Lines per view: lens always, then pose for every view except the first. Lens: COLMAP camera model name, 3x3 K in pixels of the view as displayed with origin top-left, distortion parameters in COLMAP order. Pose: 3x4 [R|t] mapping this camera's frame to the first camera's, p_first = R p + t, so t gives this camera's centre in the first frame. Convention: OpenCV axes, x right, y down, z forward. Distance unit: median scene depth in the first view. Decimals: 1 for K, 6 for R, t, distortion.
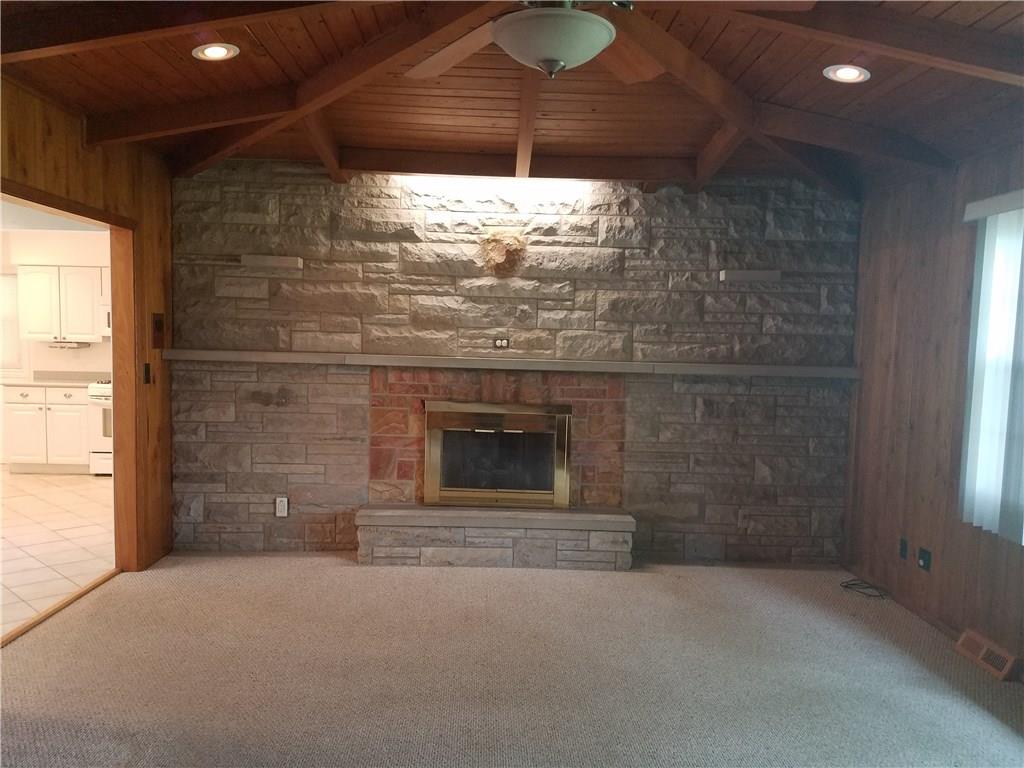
lens RADIAL K [[808.9, 0, 514.1], [0, 808.9, 390.7], [0, 0, 1]] dist [0.137181, -0.085567]
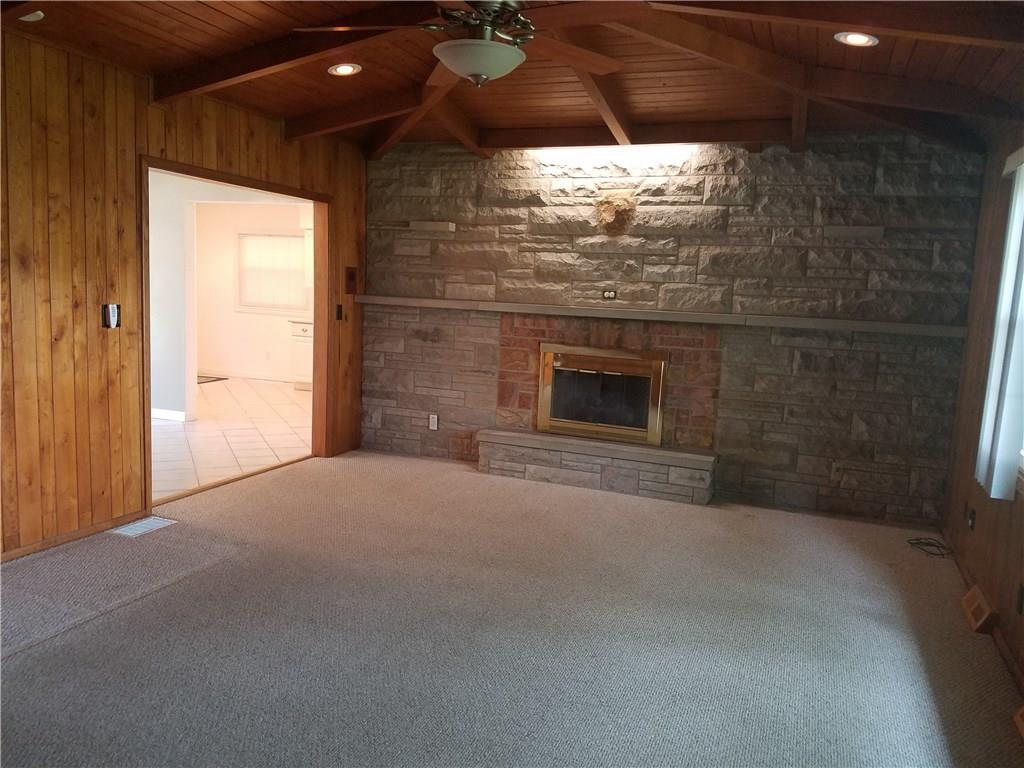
lens RADIAL K [[808.9, 0, 504.0], [0, 808.9, 385.9], [0, 0, 1]] dist [0.137181, -0.085567]
pose [[0.919166, 0.063206, -0.388766, 0.298718], [-0.045411, 0.997464, 0.054805, 0.012617], [0.391244, -0.032720, 0.919705, -0.103117]]
